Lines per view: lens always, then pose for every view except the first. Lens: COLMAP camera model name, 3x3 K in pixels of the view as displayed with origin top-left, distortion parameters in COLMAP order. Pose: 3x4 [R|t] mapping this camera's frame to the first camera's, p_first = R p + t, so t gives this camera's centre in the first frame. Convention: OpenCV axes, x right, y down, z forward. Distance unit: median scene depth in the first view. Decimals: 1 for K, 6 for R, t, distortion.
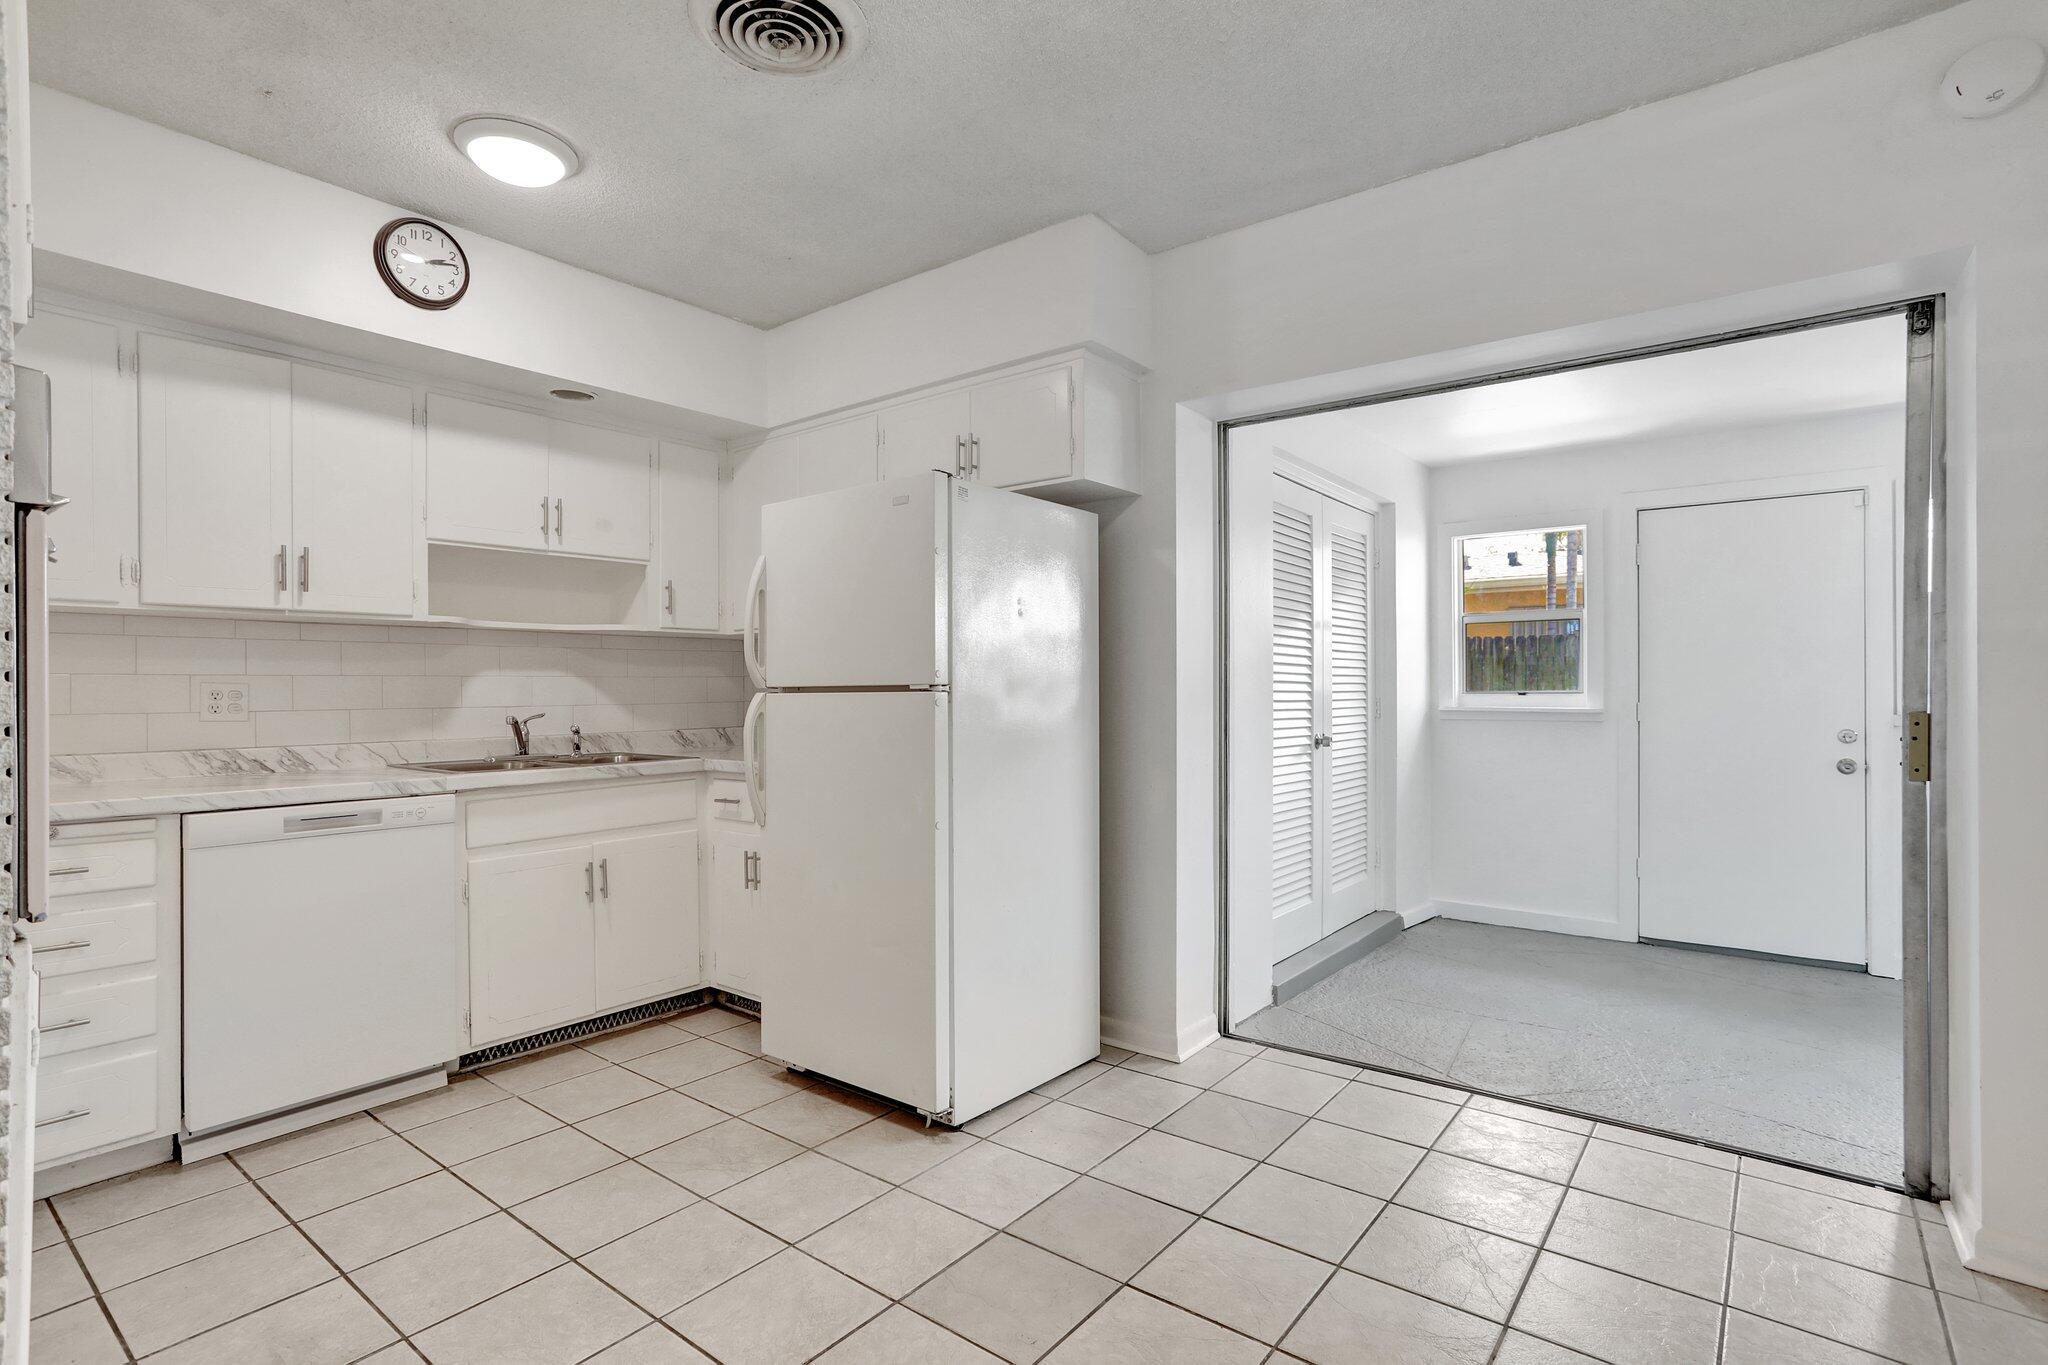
lens RADIAL K [[1001.0, 0, 1008.3], [0, 1001.0, 668.1], [0, 0, 1]] dist [-0.037698, 0.011963]
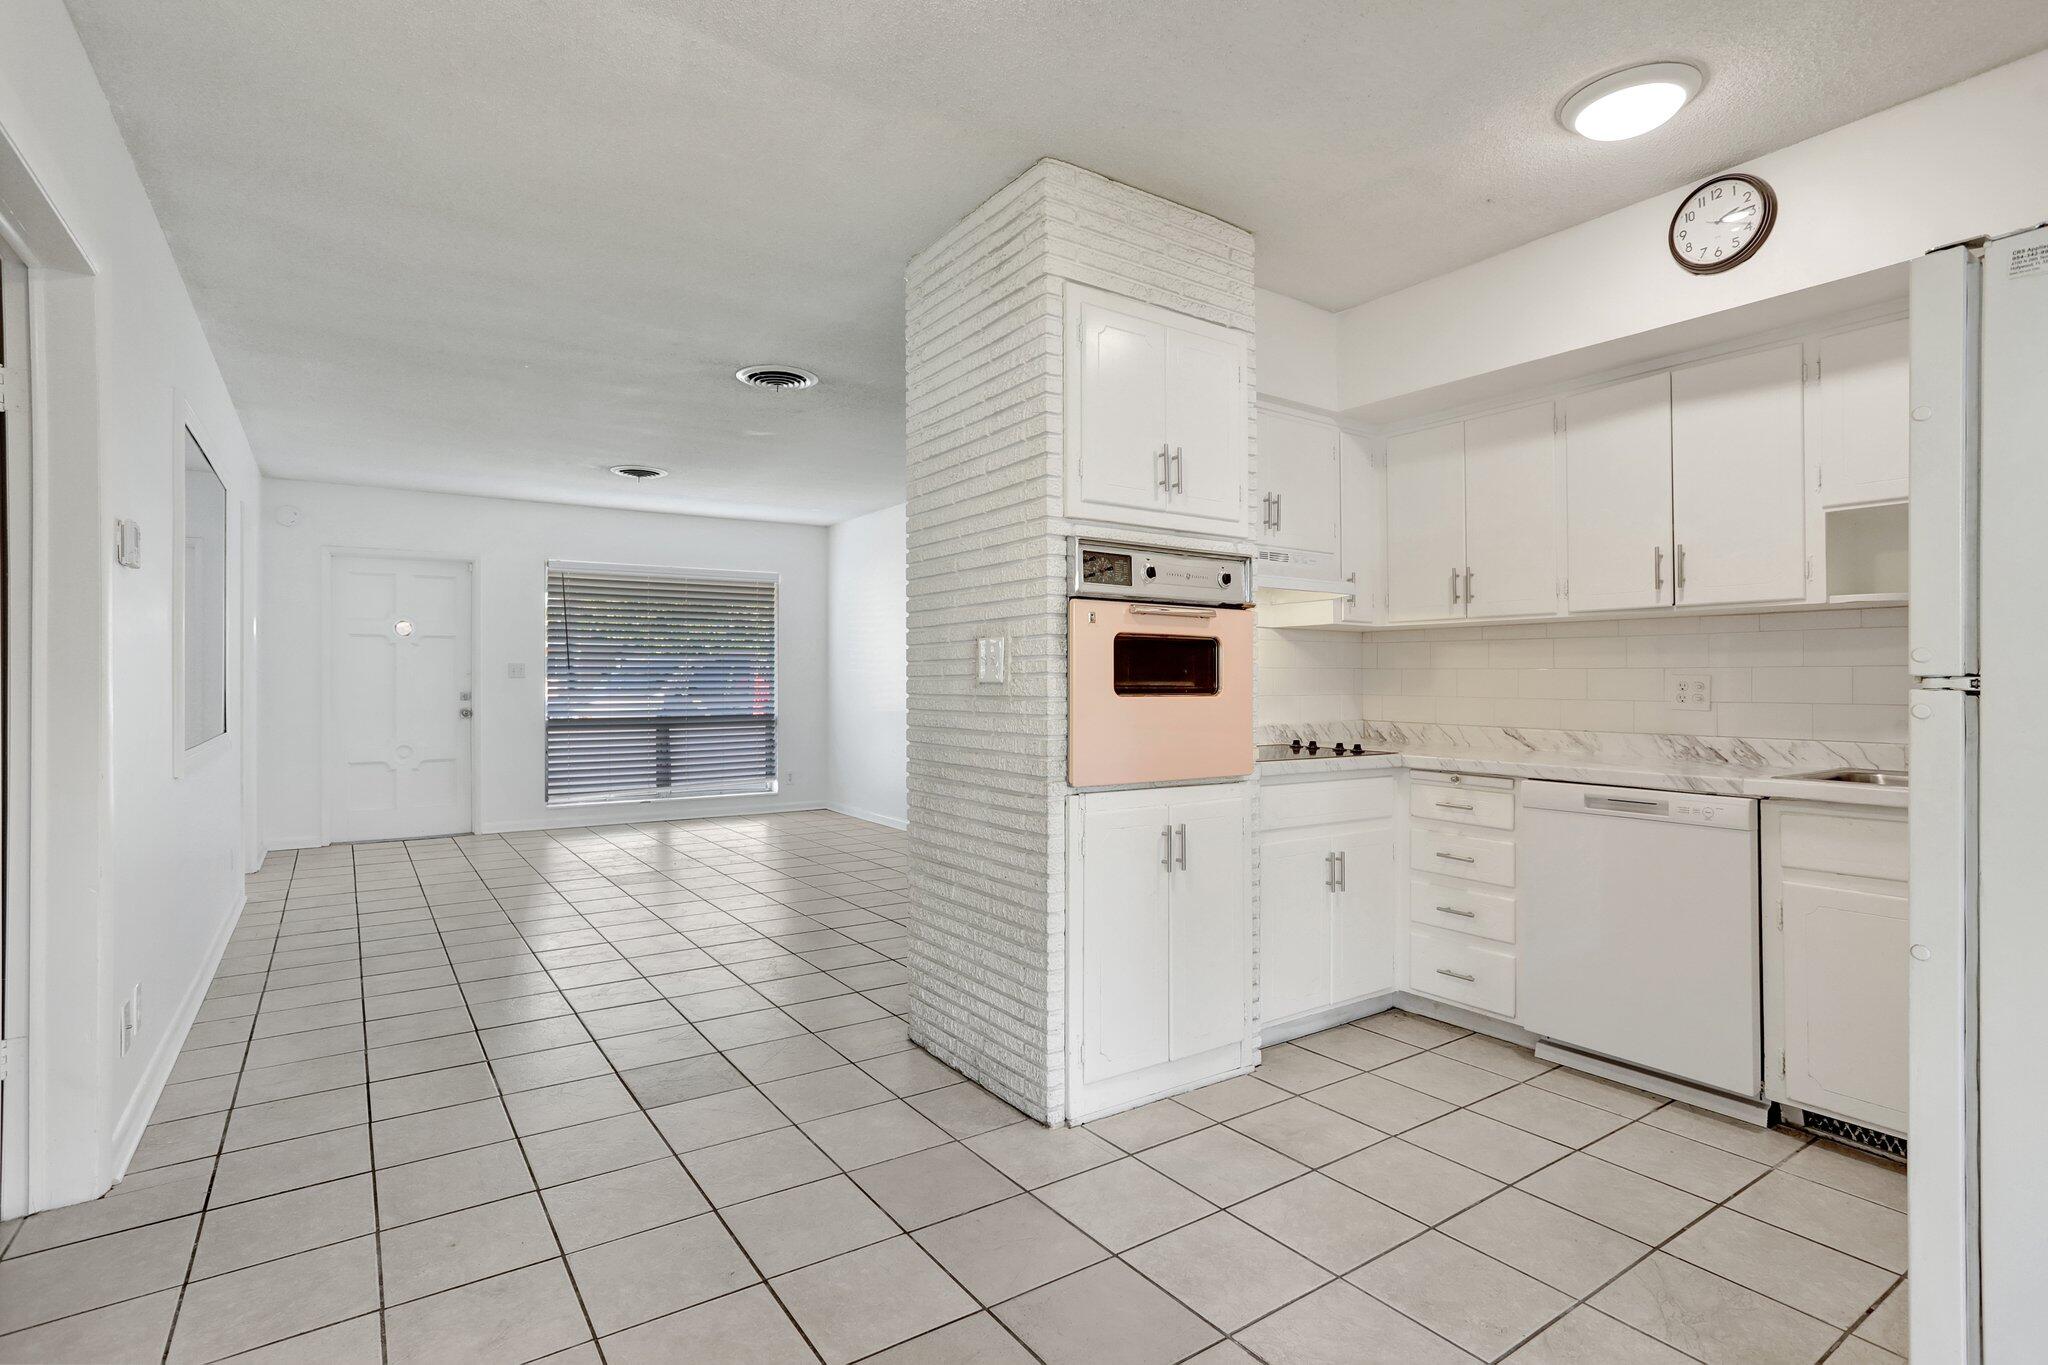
lens RADIAL K [[1001.0, 0, 1018.0], [0, 1001.0, 666.5], [0, 0, 1]] dist [-0.037698, 0.011963]
pose [[-0.313584, -0.009925, -0.949508, 0.494246], [0.016417, 0.999739, -0.015872, 0.010894], [0.949418, -0.020566, -0.313340, 0.657746]]
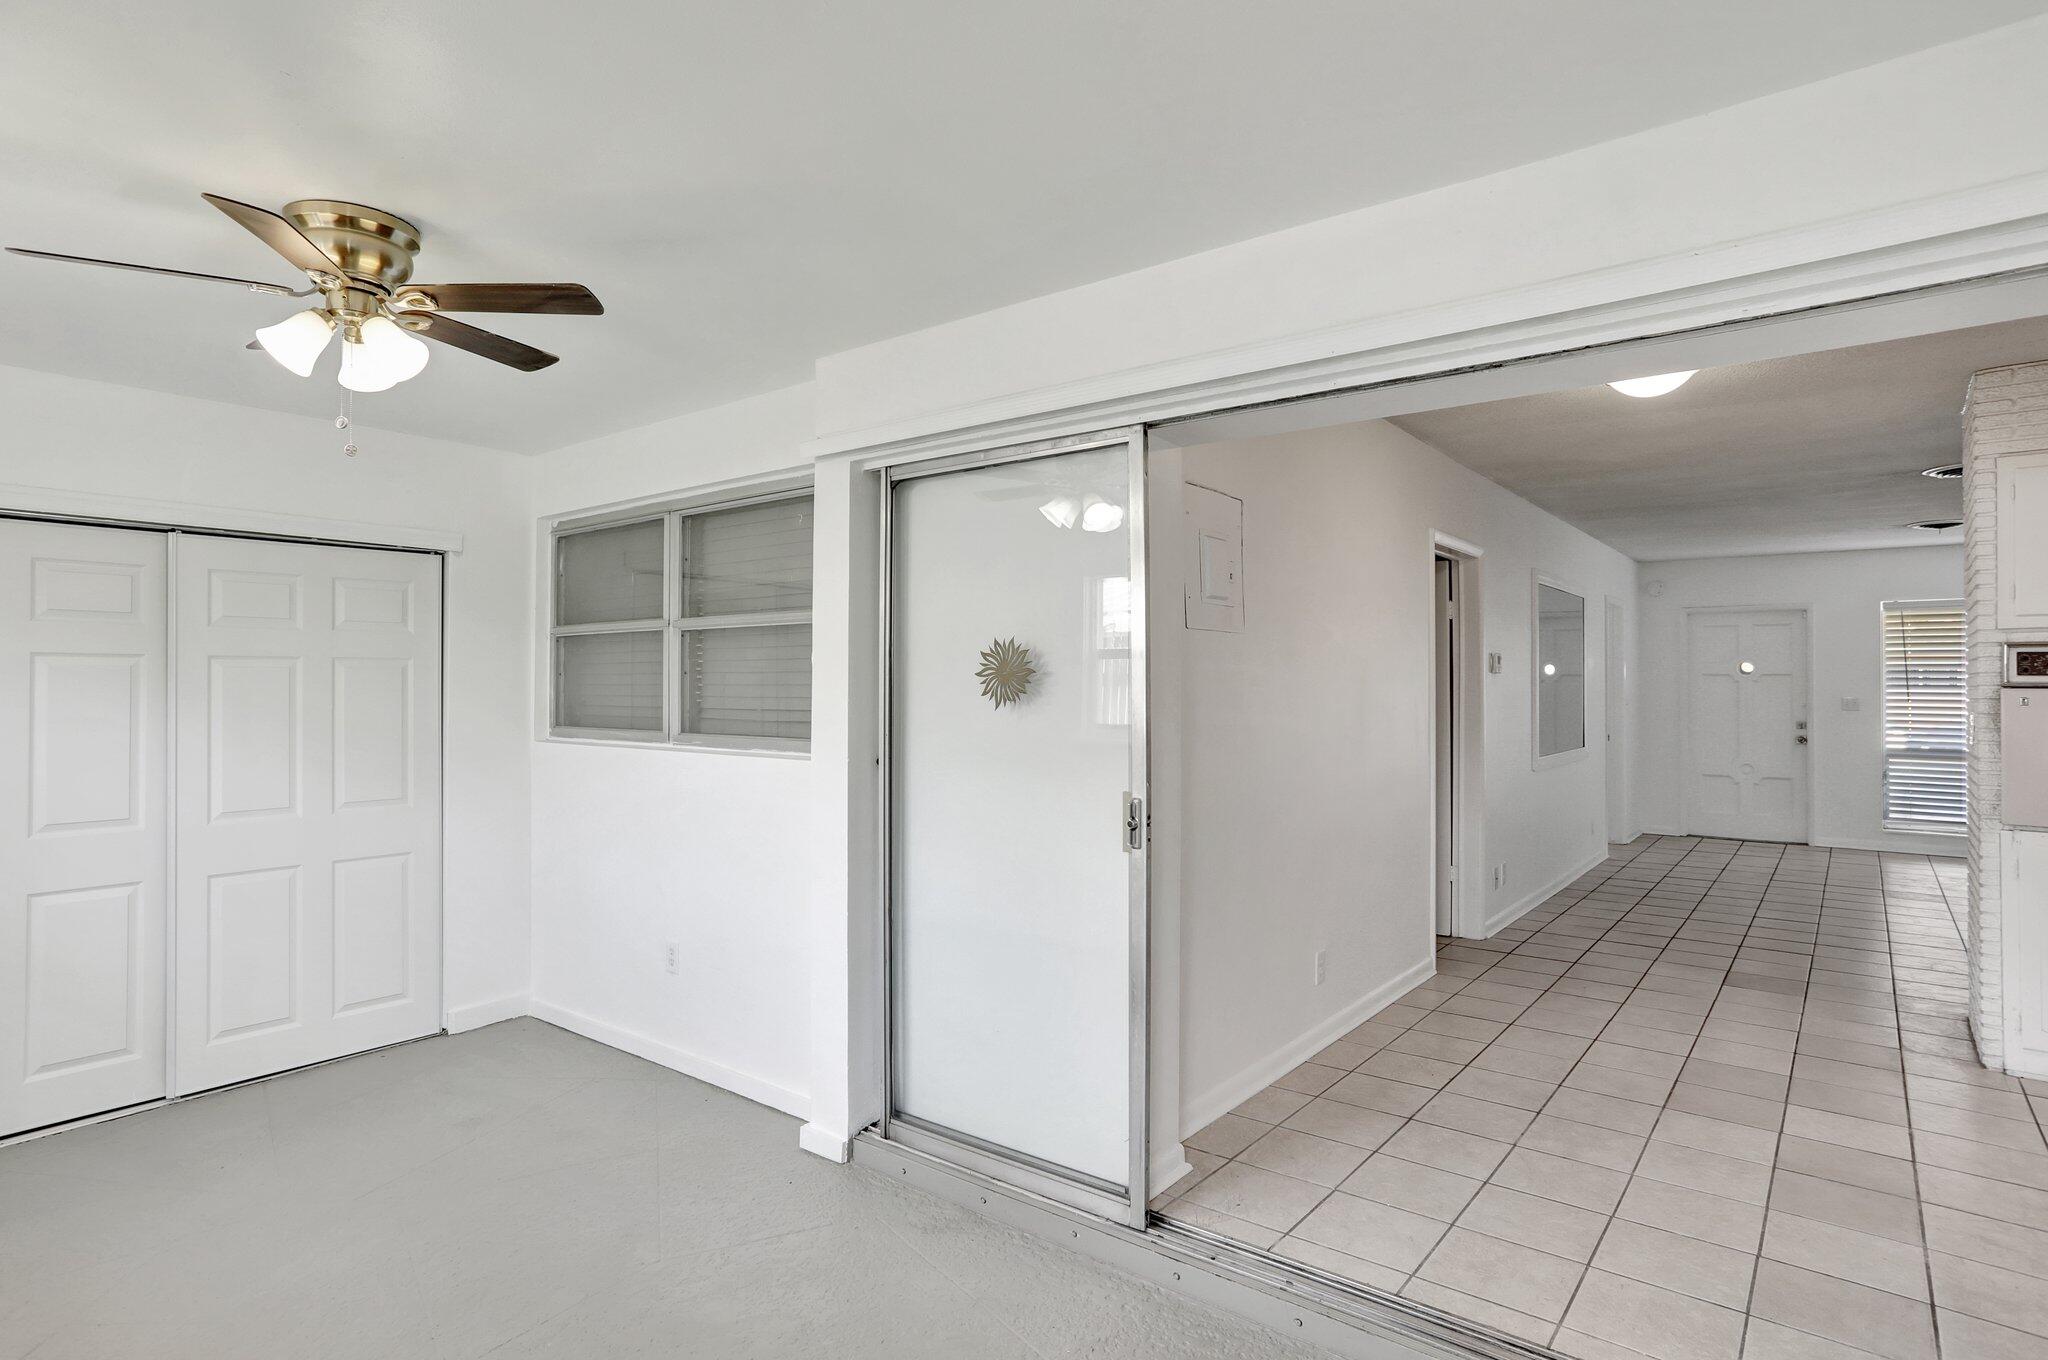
lens RADIAL K [[1001.0, 0, 1030.2], [0, 1001.0, 667.6], [0, 0, 1]] dist [-0.037698, 0.011963]
pose [[-0.999663, -0.000780, 0.025943, 0.799551], [-0.001761, 0.999283, -0.037832, -0.041067], [-0.025894, -0.037865, -0.998947, 1.664433]]
